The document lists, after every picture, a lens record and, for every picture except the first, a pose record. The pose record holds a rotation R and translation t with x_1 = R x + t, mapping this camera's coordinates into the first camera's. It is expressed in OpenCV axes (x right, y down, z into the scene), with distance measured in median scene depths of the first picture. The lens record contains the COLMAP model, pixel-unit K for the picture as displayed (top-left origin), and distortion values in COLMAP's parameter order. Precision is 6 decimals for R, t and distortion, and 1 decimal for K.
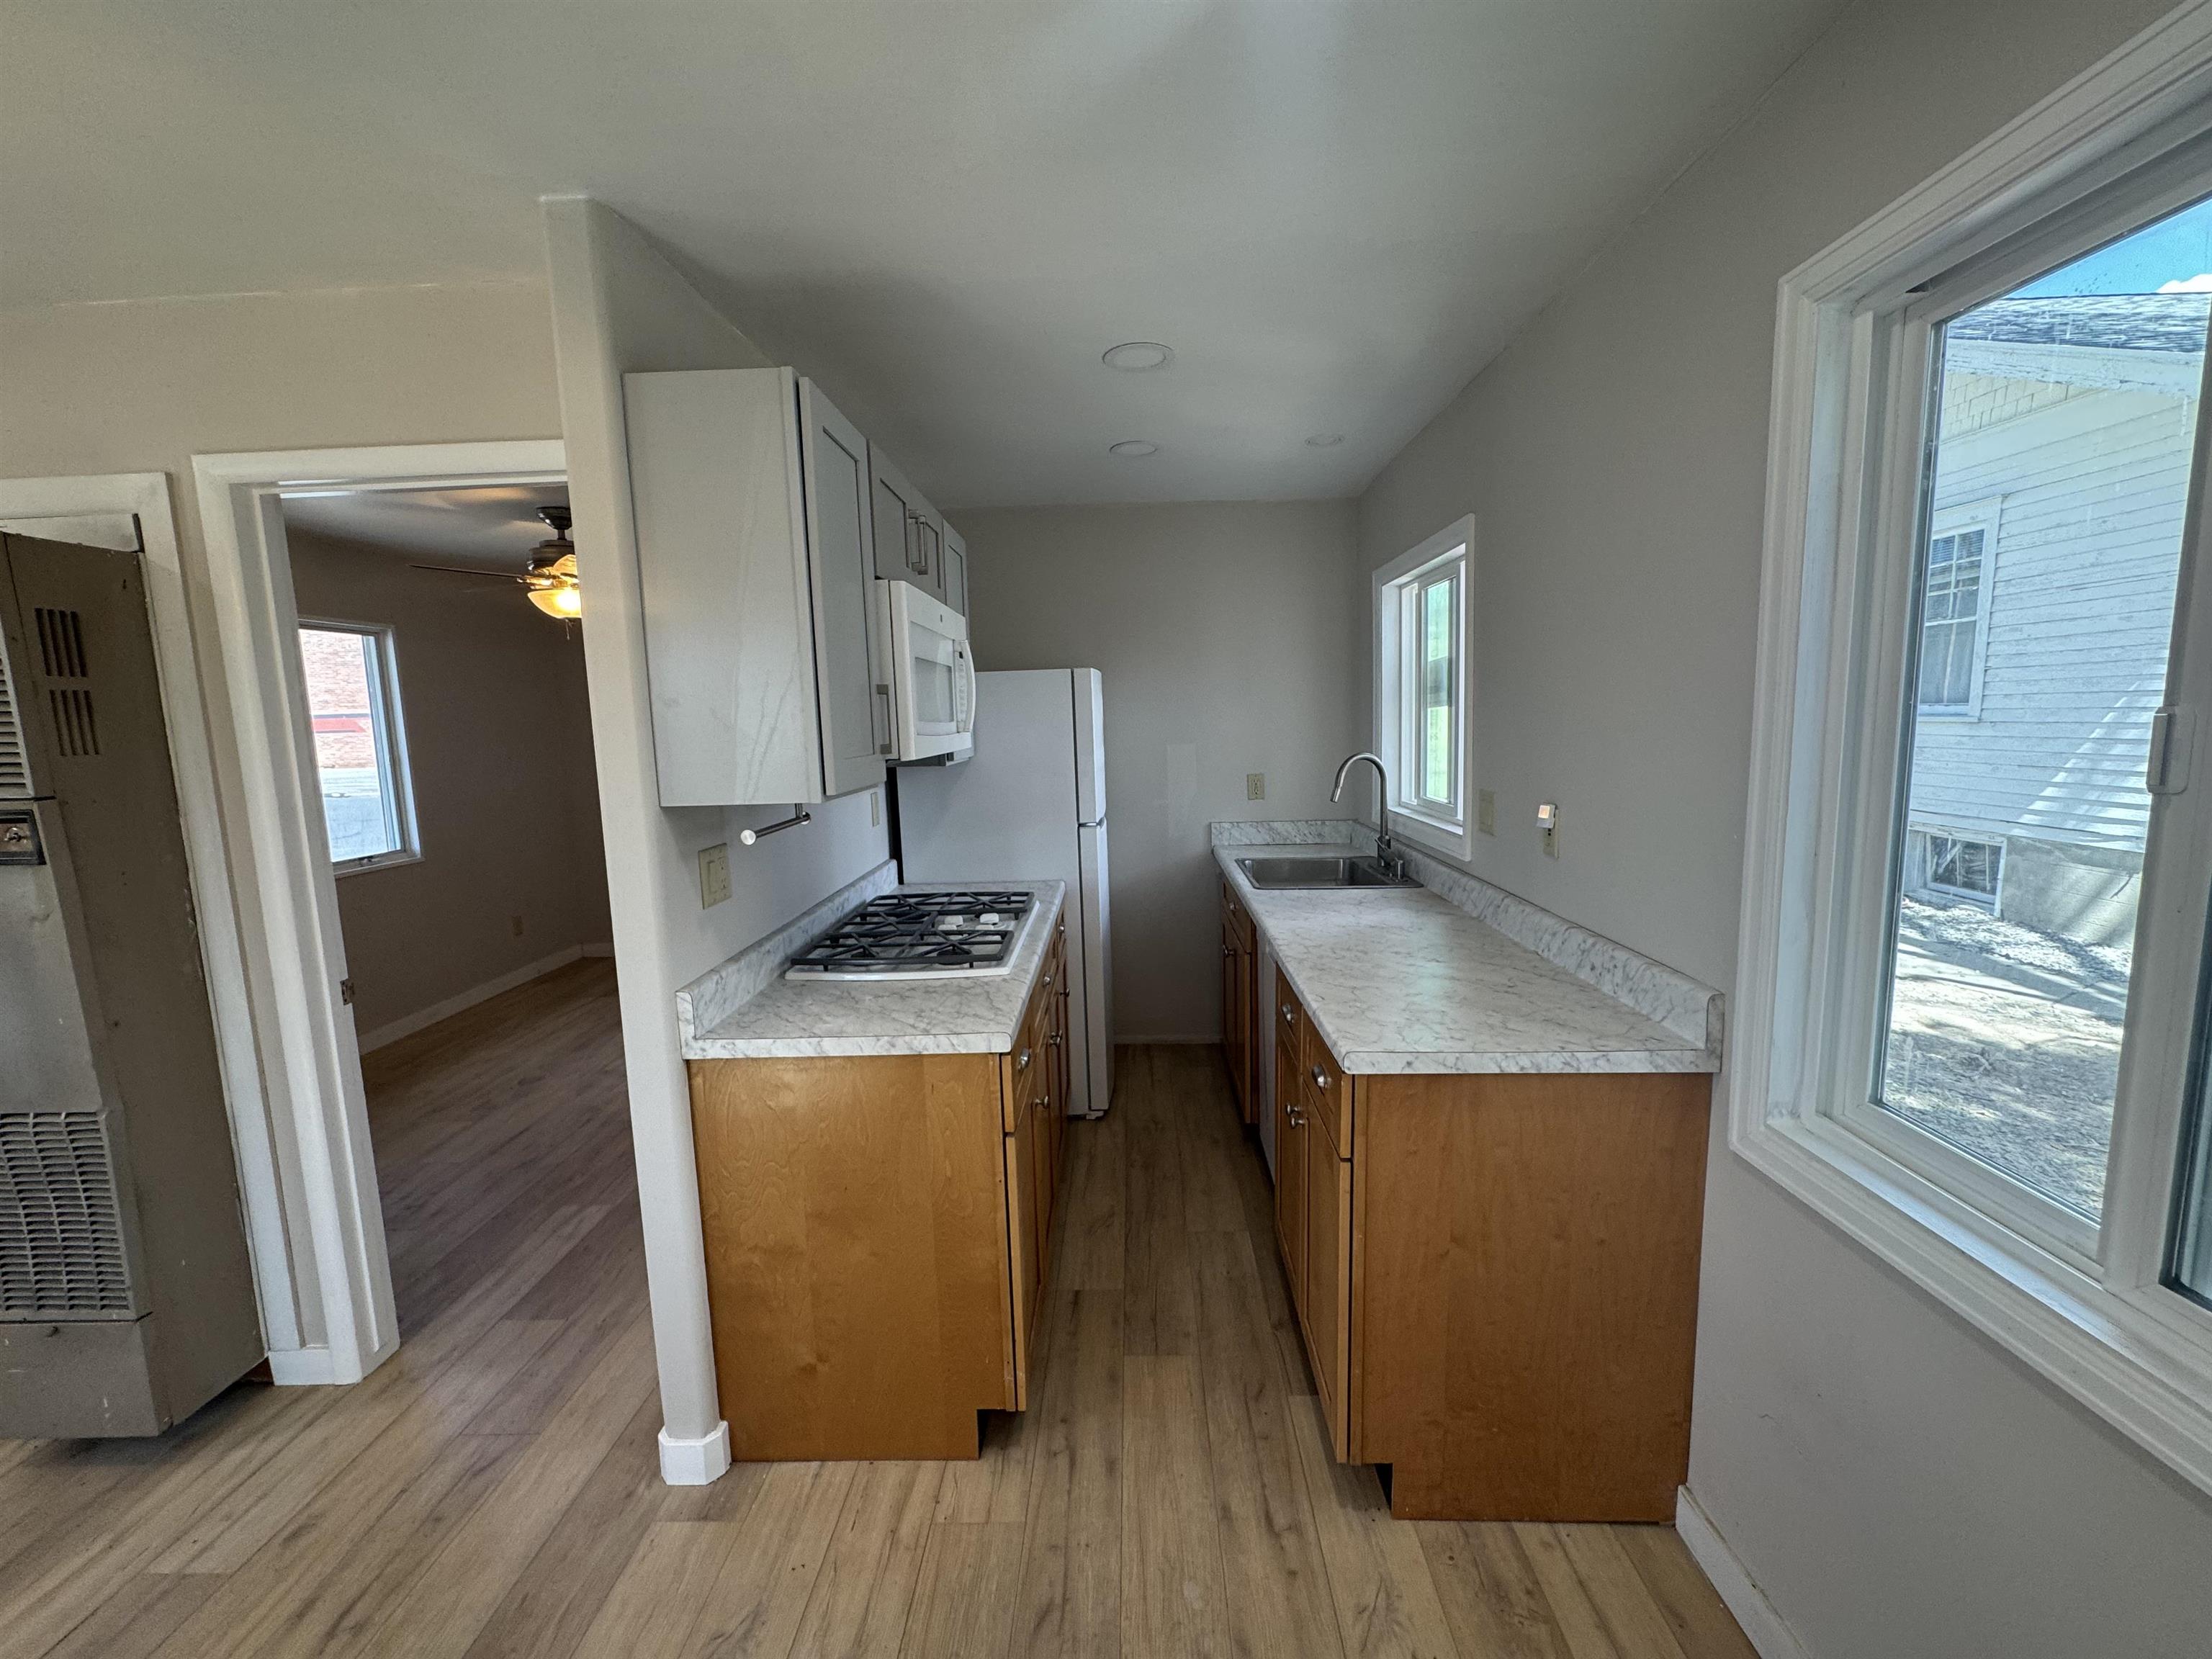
lens RADIAL K [[879.7, 0, 1107.0], [0, 879.7, 828.6], [0, 0, 1]] dist [-0.004347, 0.001107]
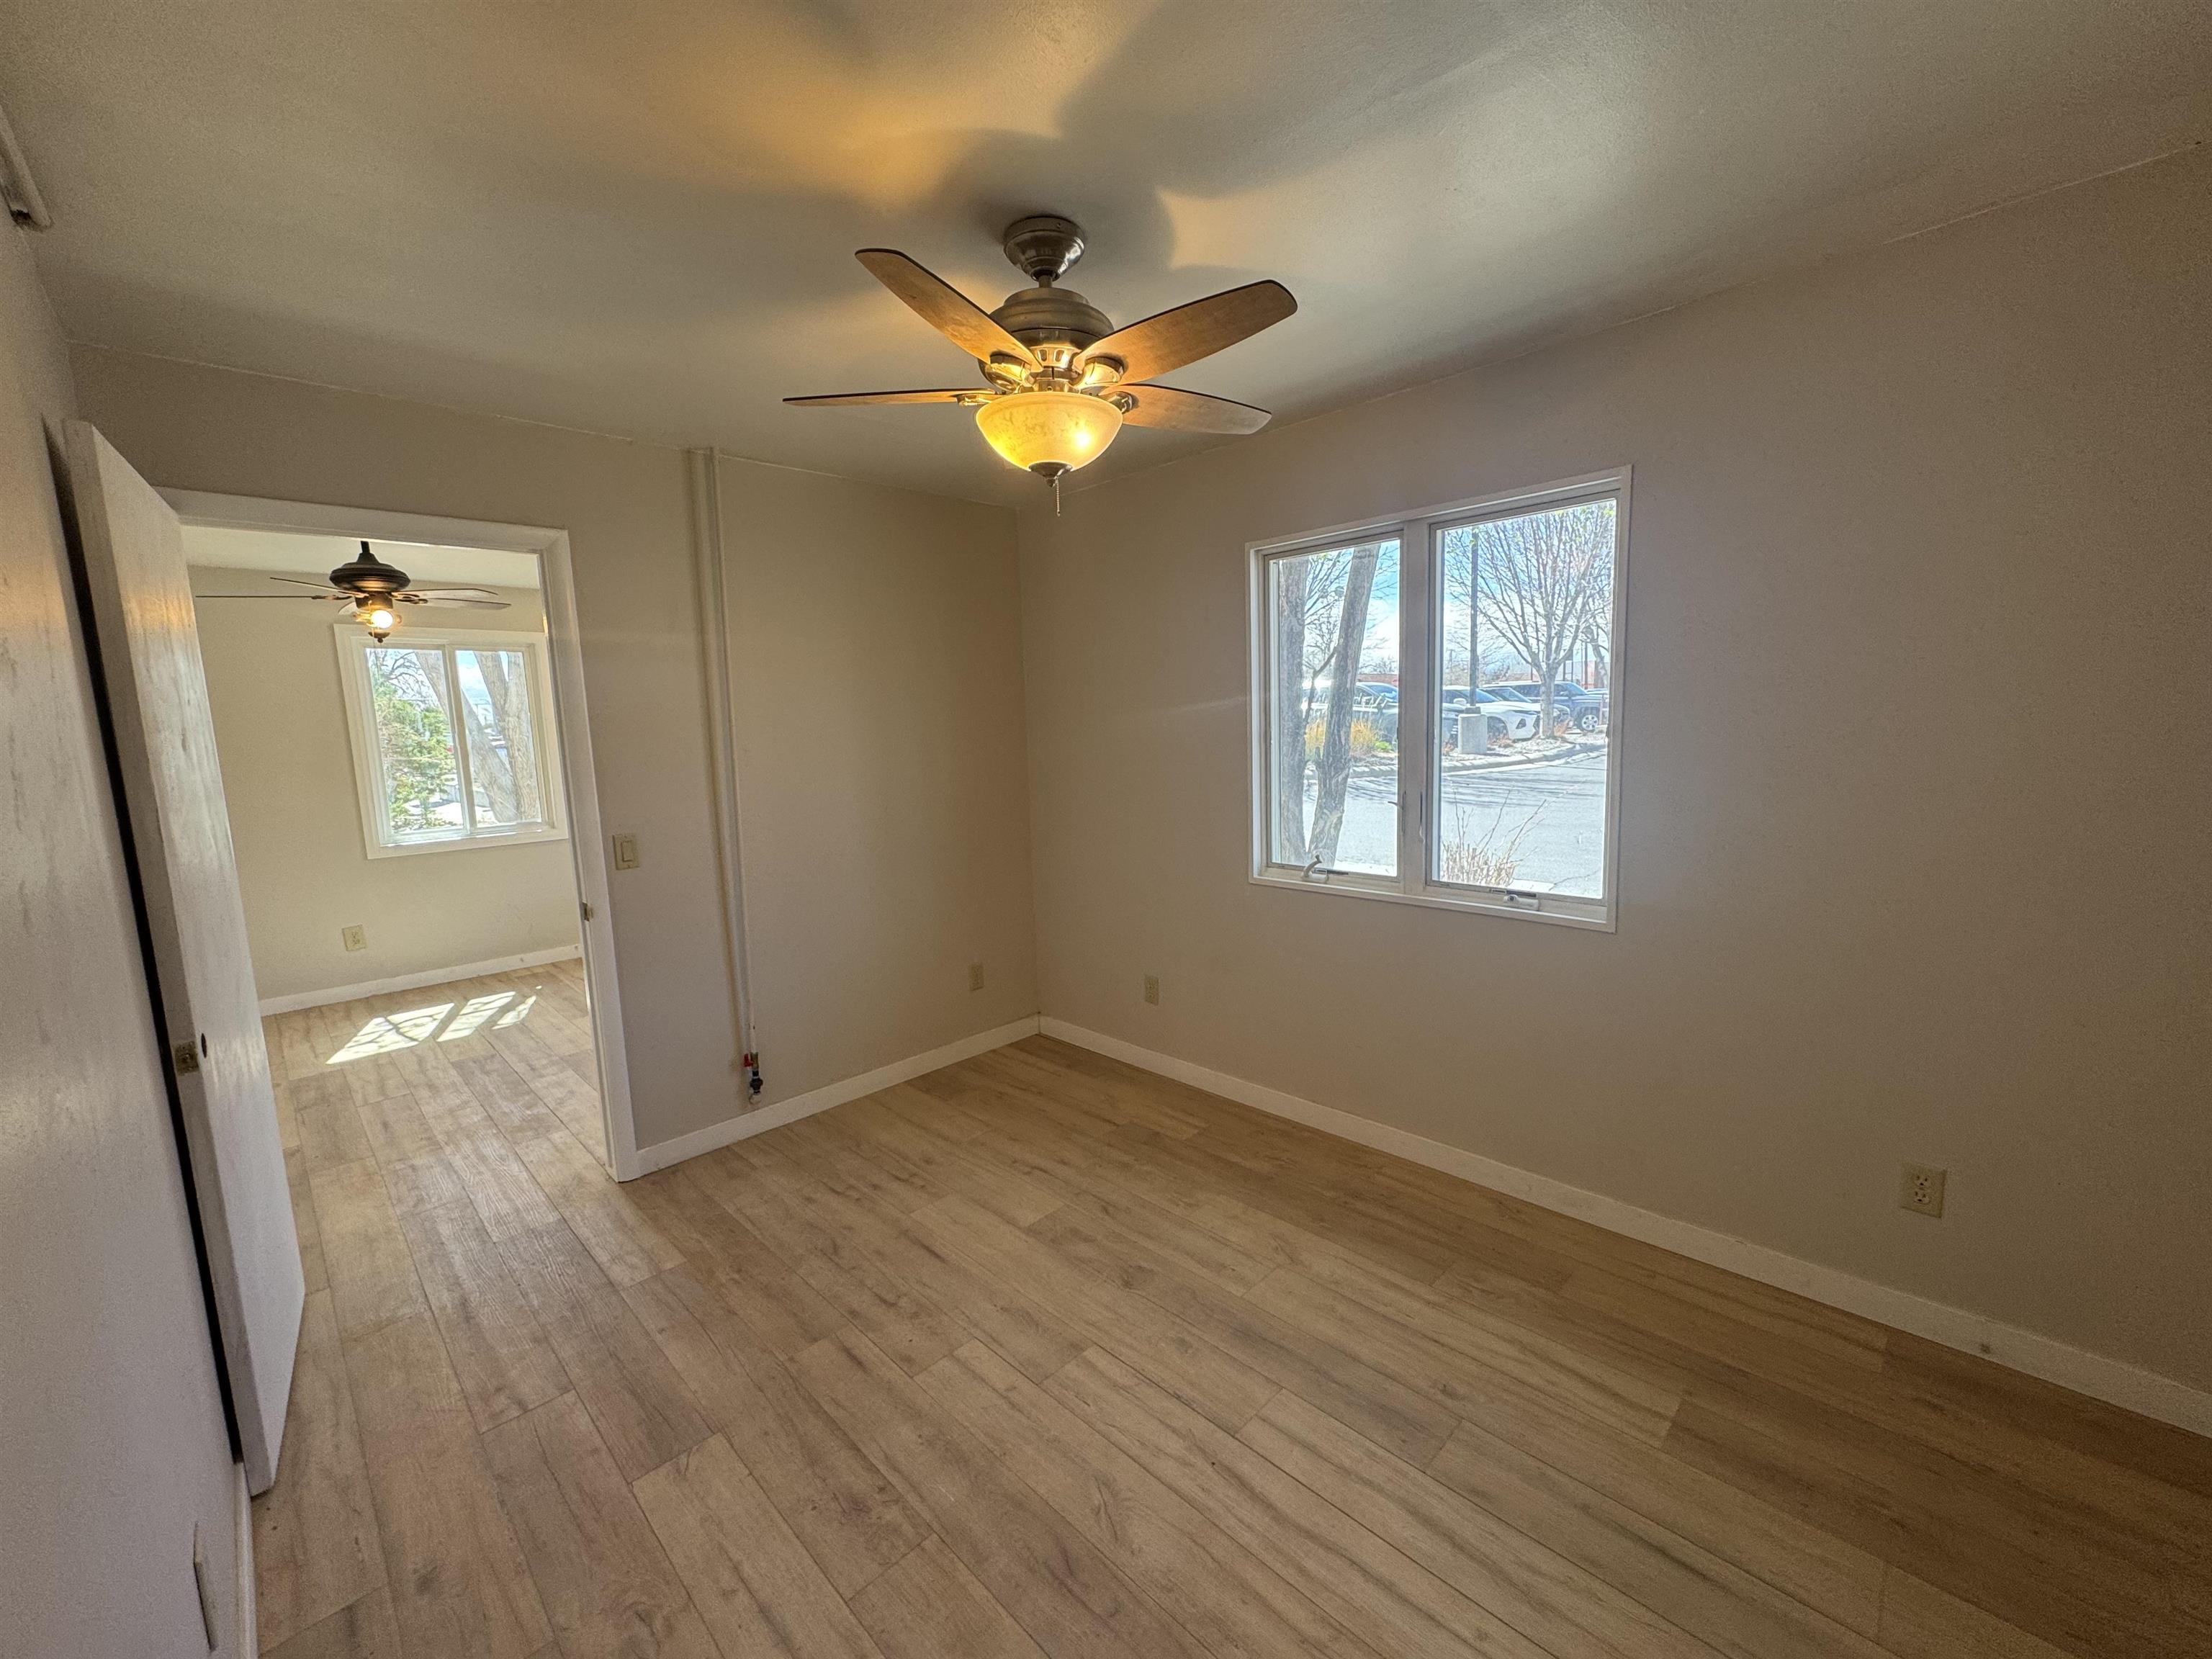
lens RADIAL K [[879.7, 0, 1104.9], [0, 879.7, 828.6], [0, 0, 1]] dist [-0.004347, 0.001107]
pose [[-0.687006, 0.143923, -0.712256, -0.505135], [-0.040307, 0.971132, 0.235112, -0.311223], [0.725533, 0.190232, -0.661373, 2.635869]]
